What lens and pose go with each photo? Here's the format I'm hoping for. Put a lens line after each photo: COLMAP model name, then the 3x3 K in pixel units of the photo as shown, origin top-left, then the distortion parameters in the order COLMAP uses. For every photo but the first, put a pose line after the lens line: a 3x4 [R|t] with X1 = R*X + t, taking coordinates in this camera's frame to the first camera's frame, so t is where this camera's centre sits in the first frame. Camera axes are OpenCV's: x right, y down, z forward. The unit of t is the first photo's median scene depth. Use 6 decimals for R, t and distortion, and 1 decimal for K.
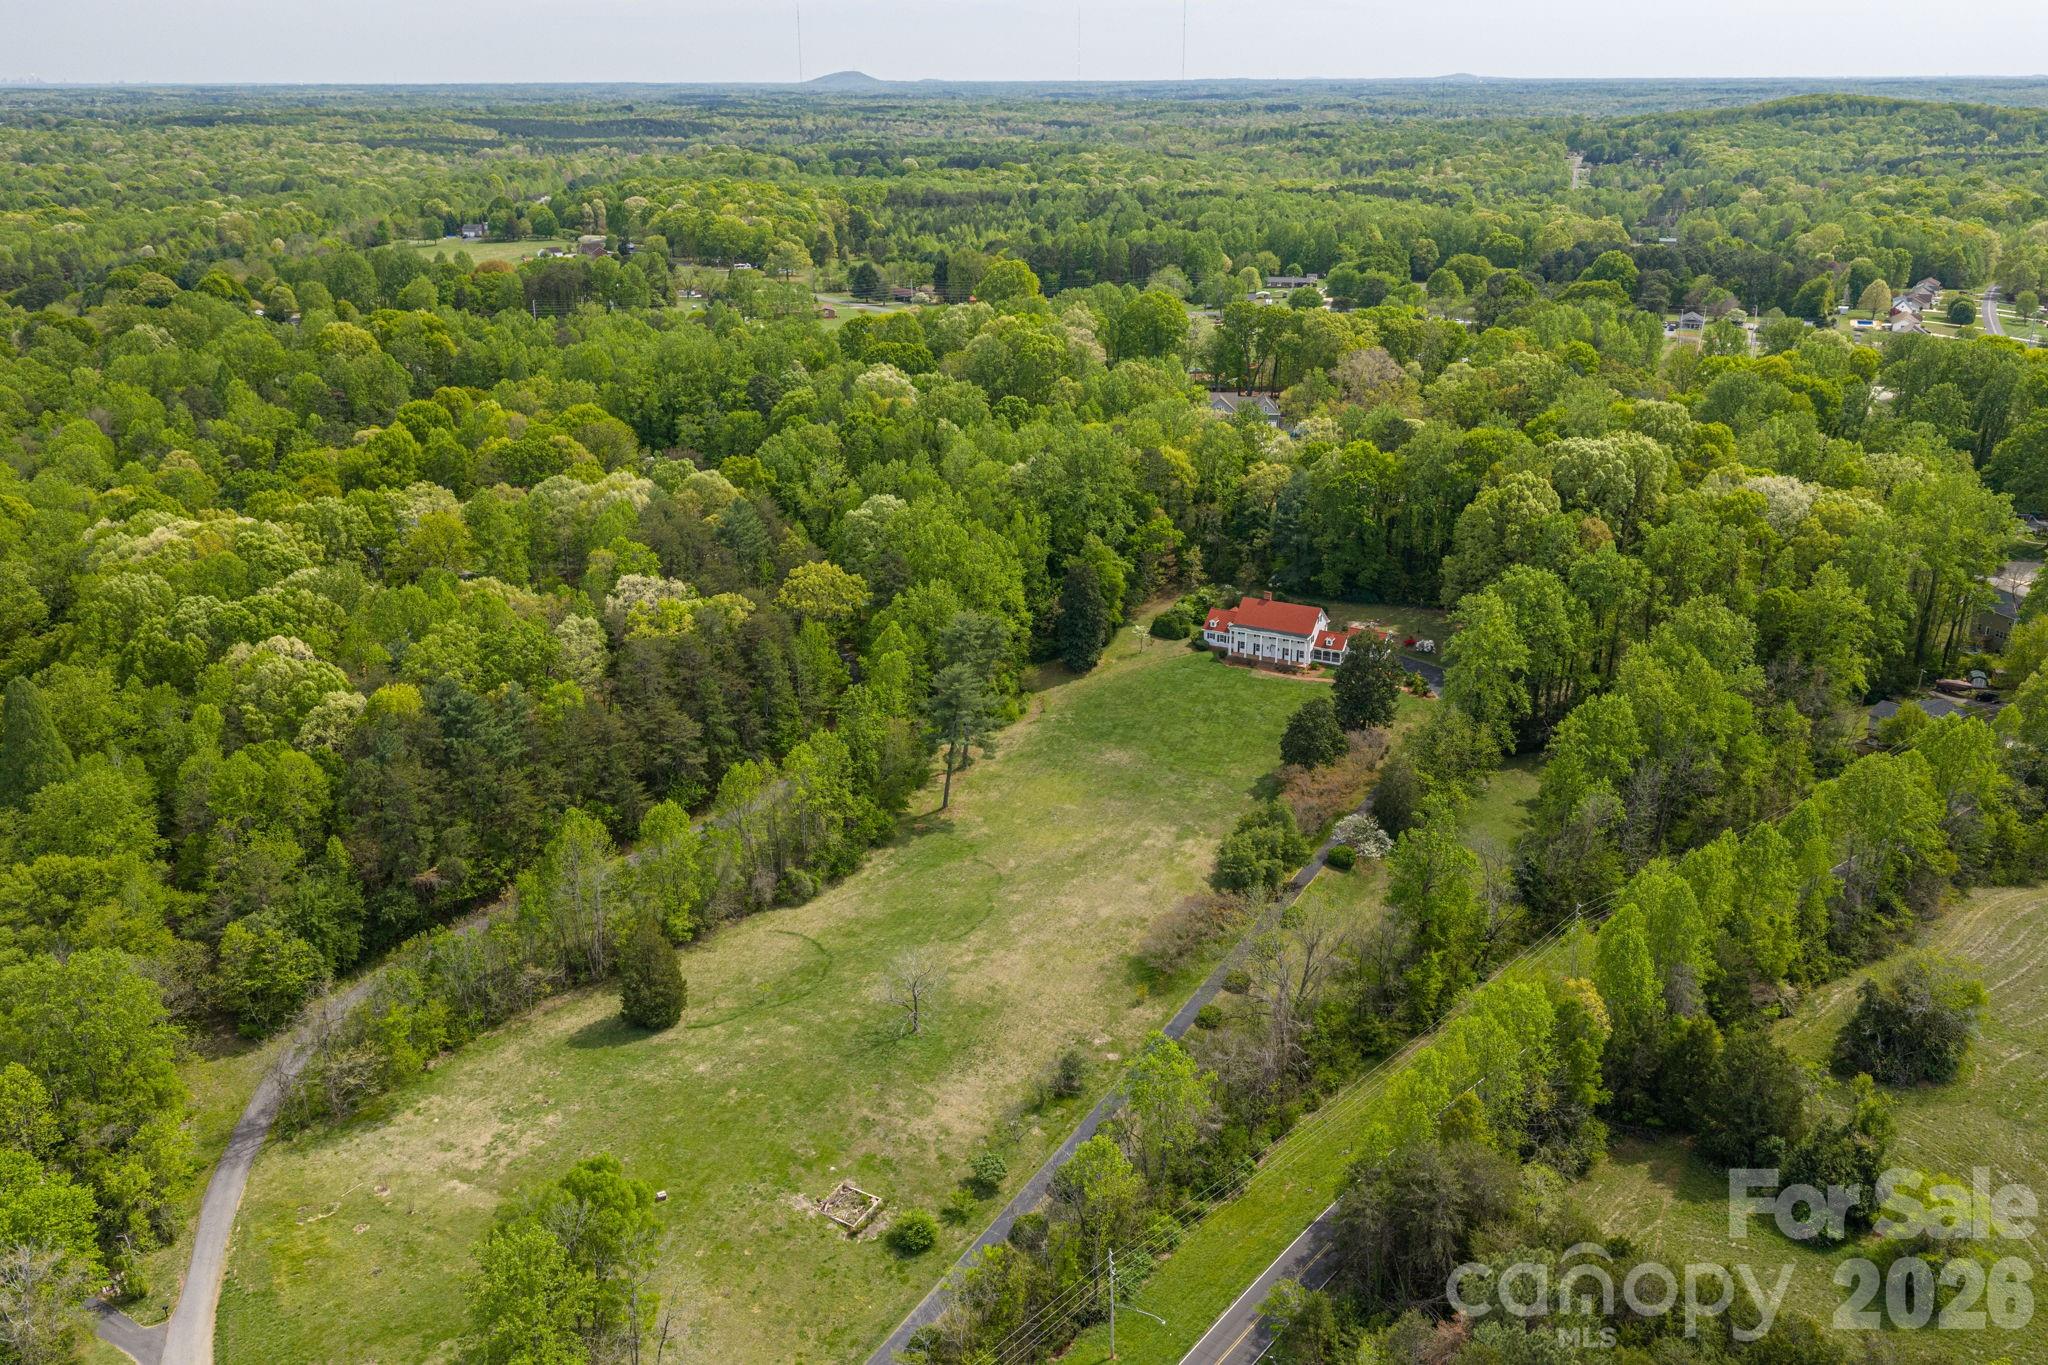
lens RADIAL K [[1672.3, 0, 1042.0], [0, 1672.3, 673.2], [0, 0, 1]] dist [0.013708, -0.013996]
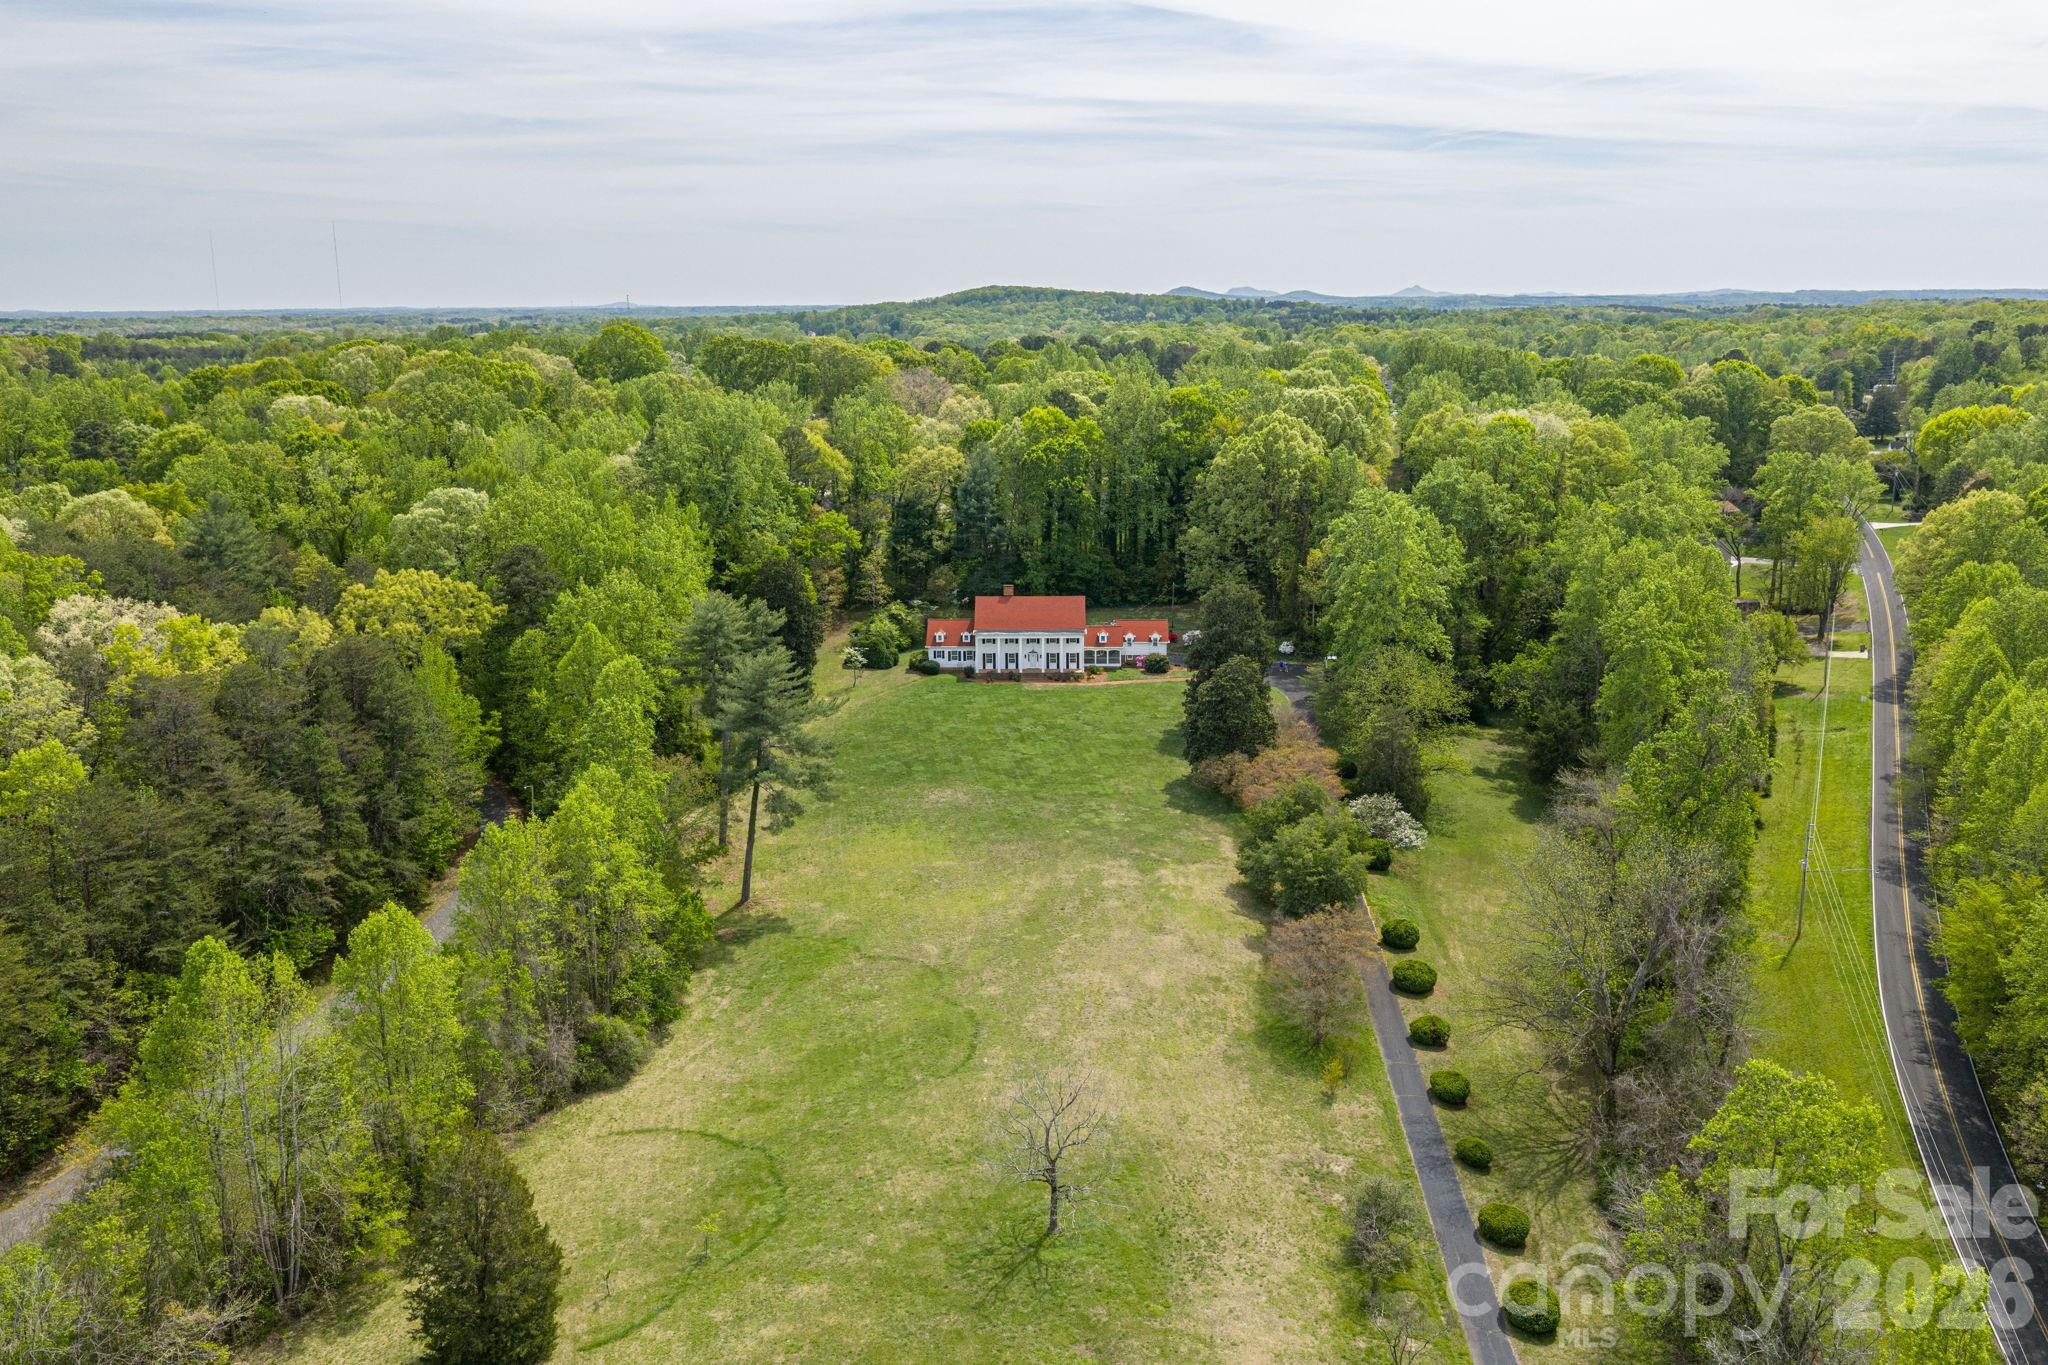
lens RADIAL K [[1672.3, 0, 1013.8], [0, 1672.3, 684.3], [0, 0, 1]] dist [0.013708, -0.013996]
pose [[0.894755, -0.105429, 0.433934, -0.200273], [0.158340, 0.983497, -0.087538, 0.063587], [-0.417544, 0.147034, 0.896682, 0.356725]]
